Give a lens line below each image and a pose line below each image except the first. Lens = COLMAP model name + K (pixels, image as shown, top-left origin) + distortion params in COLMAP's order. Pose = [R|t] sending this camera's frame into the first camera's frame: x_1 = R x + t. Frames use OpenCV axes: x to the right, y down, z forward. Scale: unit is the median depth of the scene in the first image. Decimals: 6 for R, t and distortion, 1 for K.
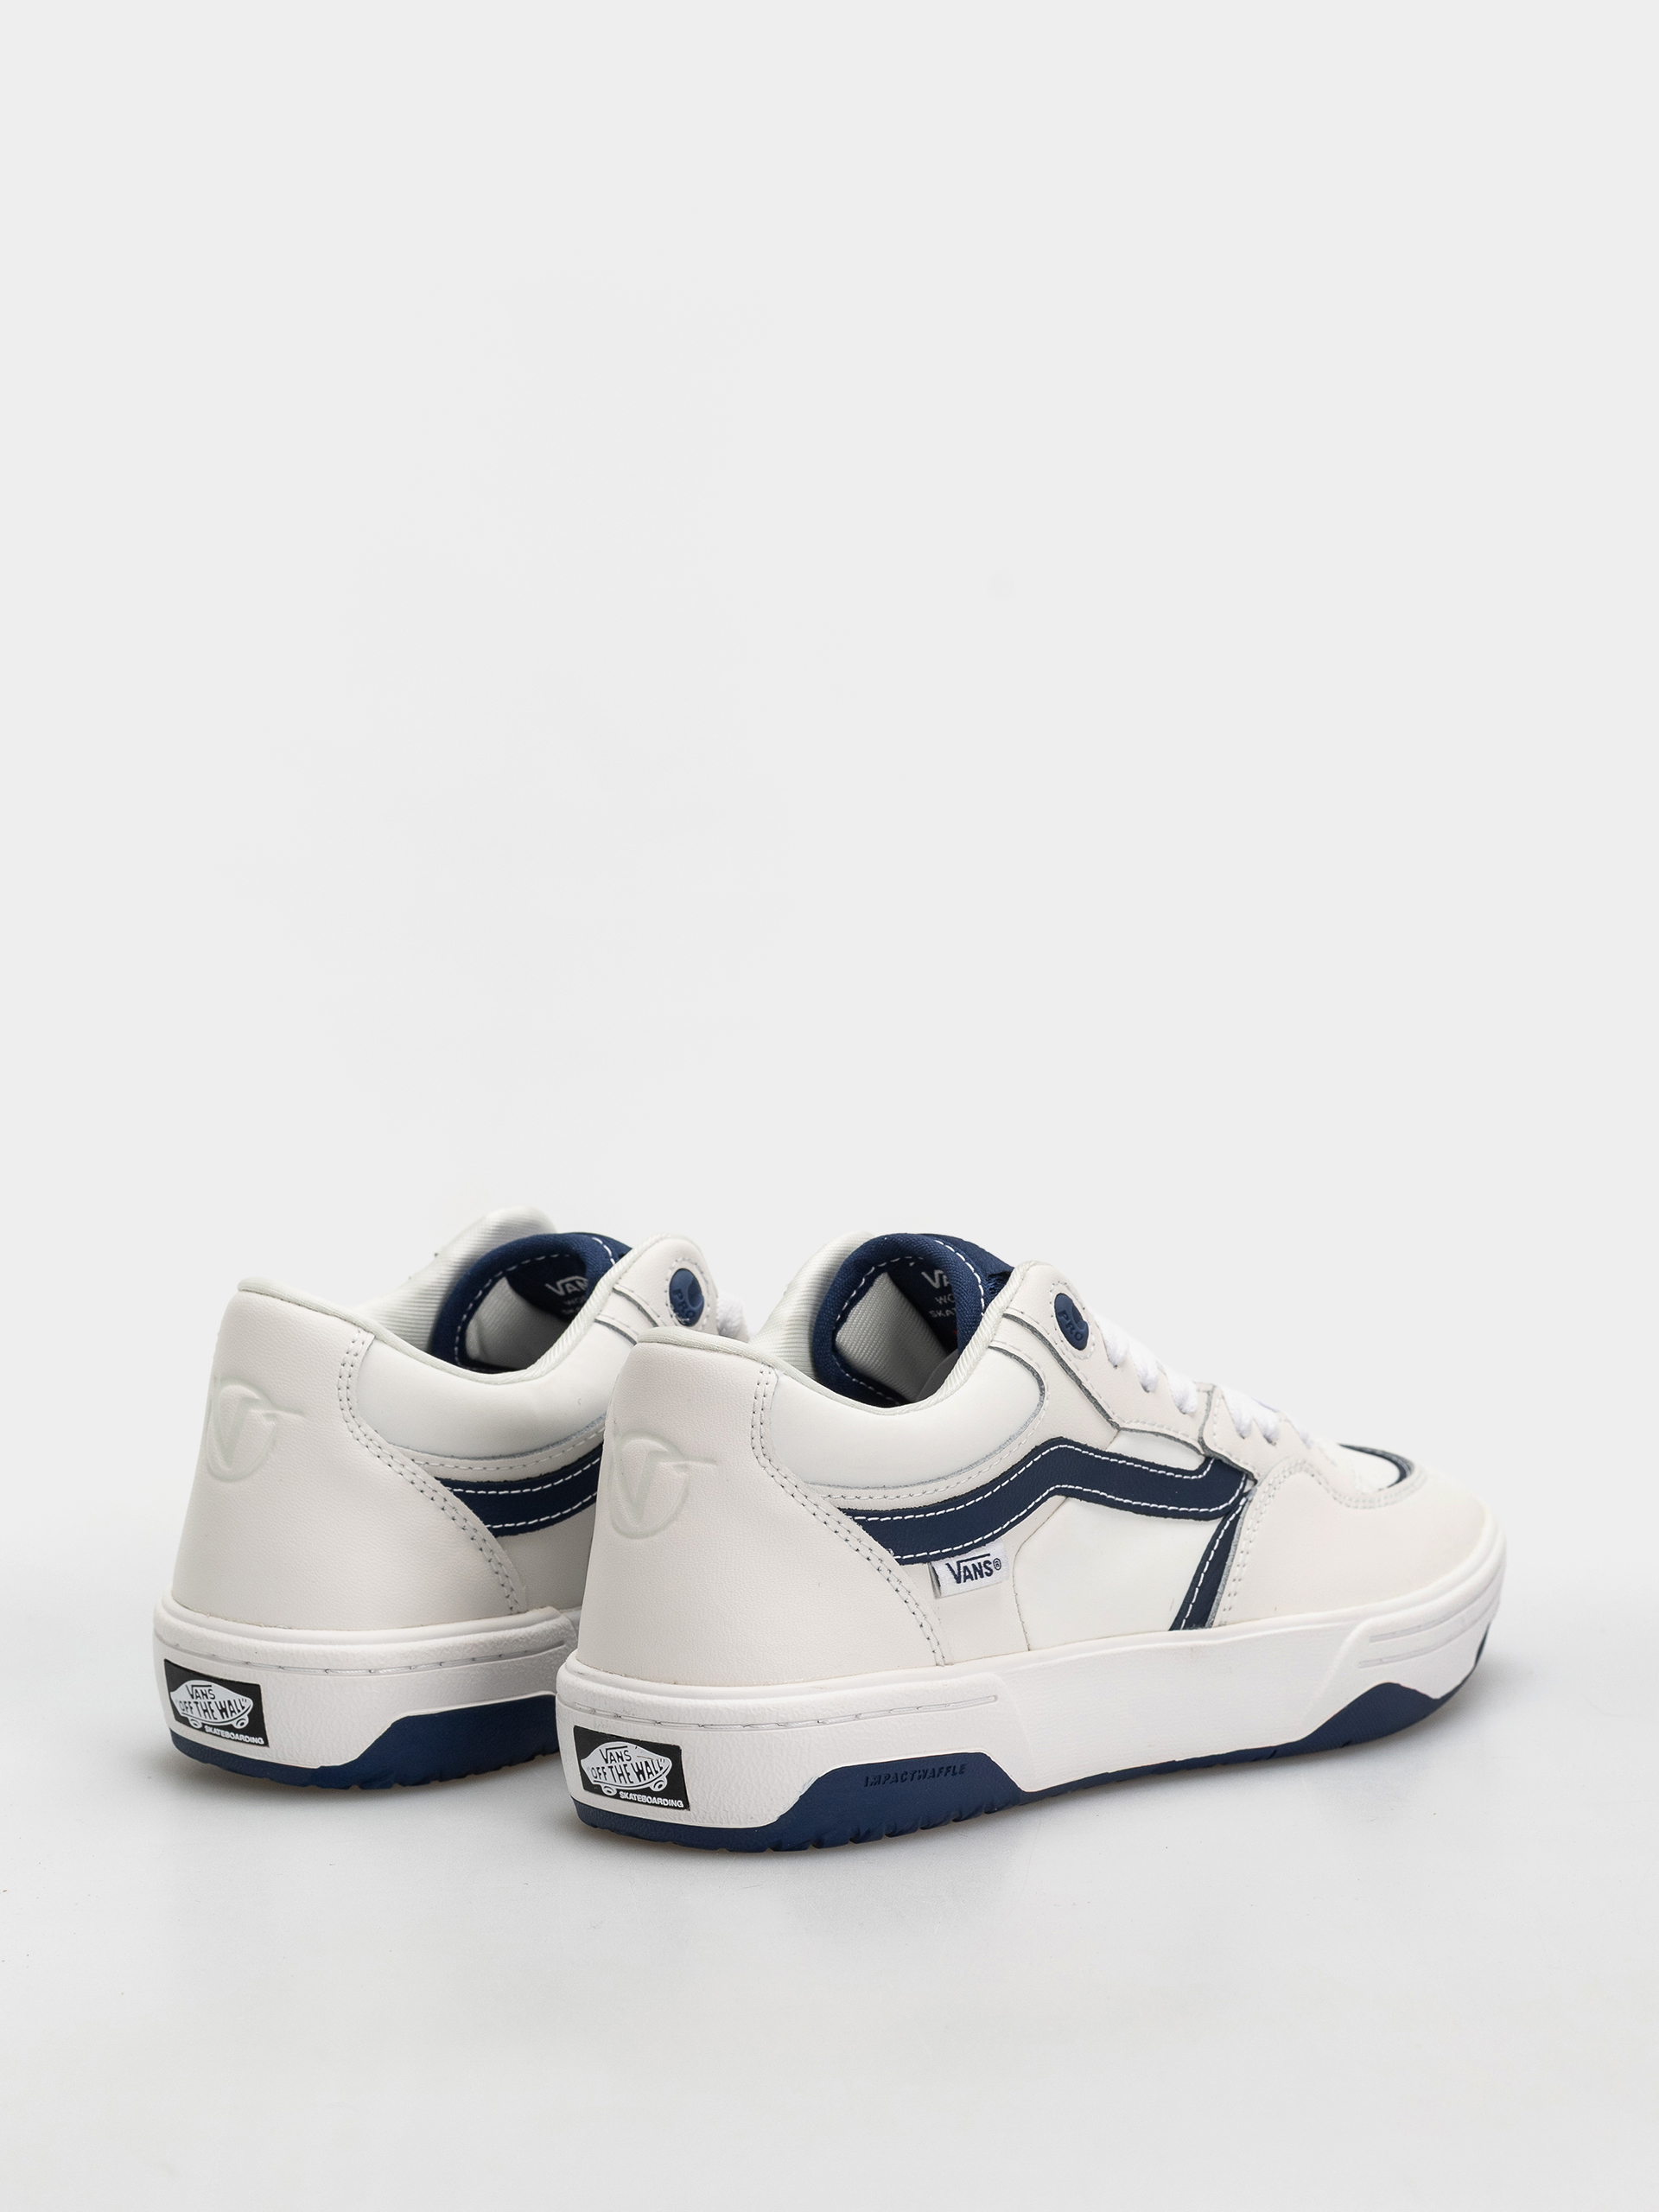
lens RADIAL K [[6819.5, 0, 817.2], [0, 6819.5, 1104.1], [0, 0, 1]] dist [-0.008228, 0.000000]
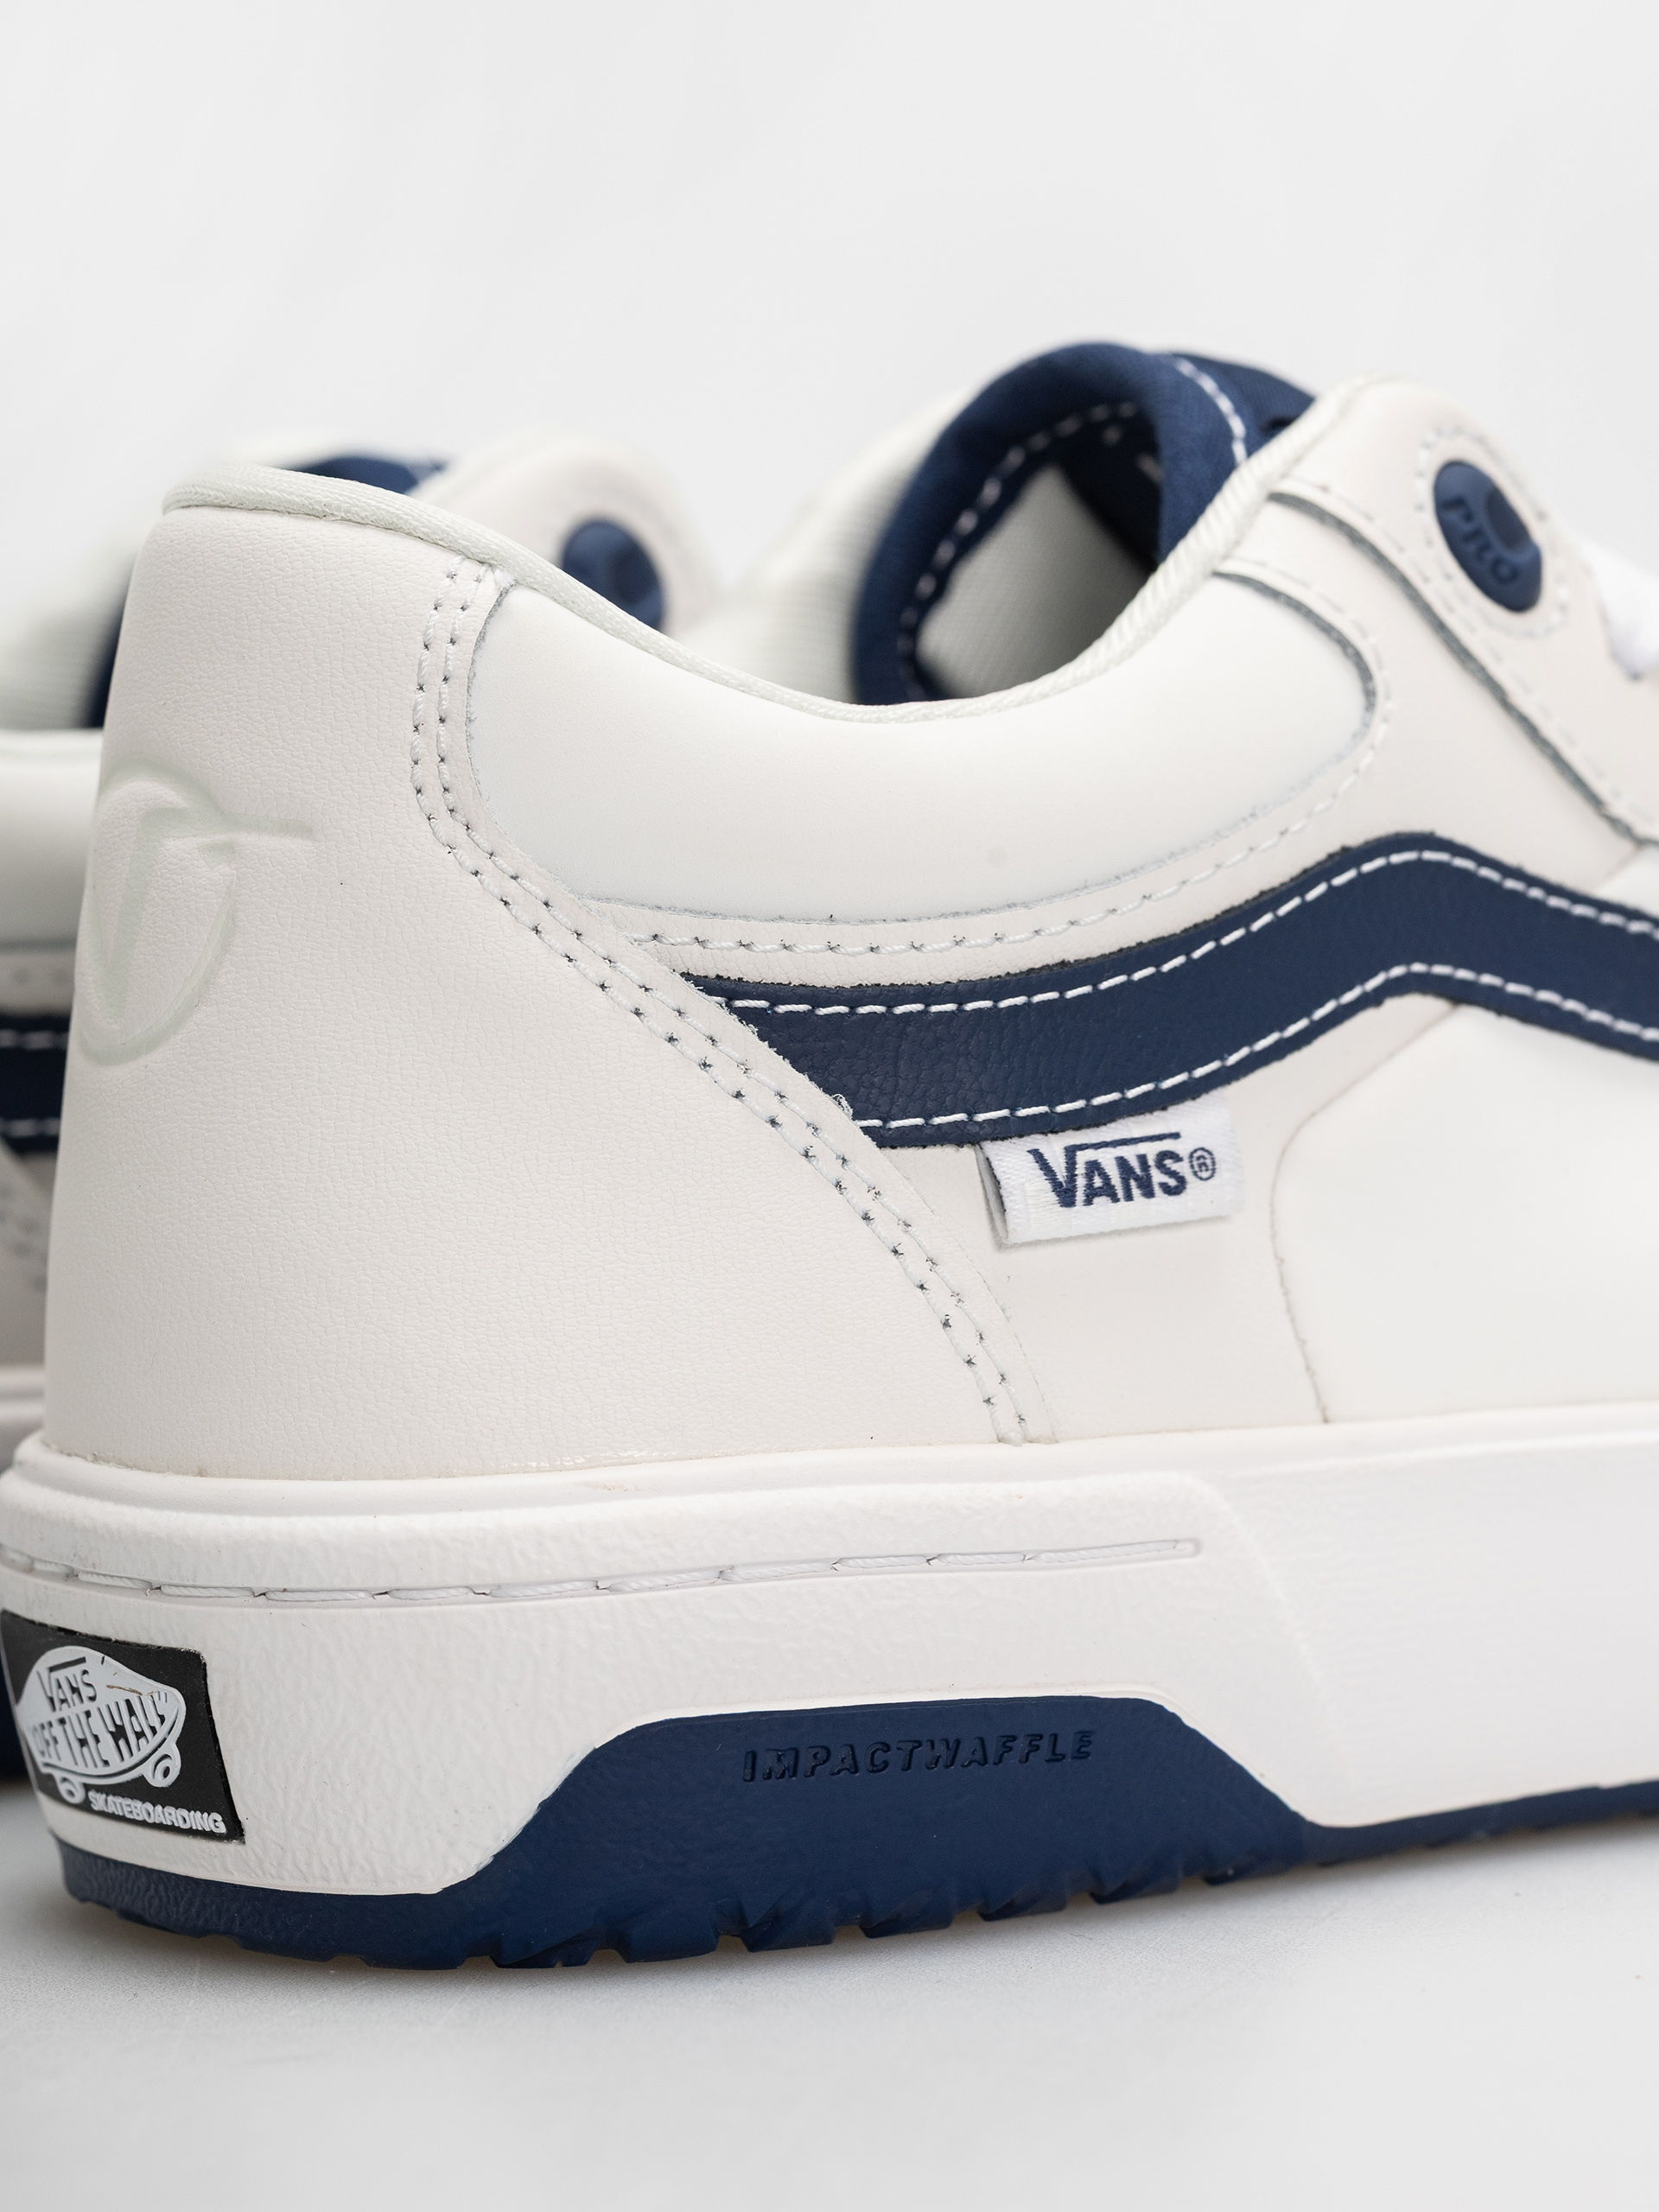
lens RADIAL K [[6819.5, 0, 844.3], [0, 6819.5, 1111.9], [0, 0, 1]] dist [-0.008228, 0.000000]
pose [[0.973361, -0.010689, -0.229029, 0.089861], [0.001037, 0.999108, -0.042223, 0.080711], [0.229276, 0.040861, 0.972503, 0.665399]]
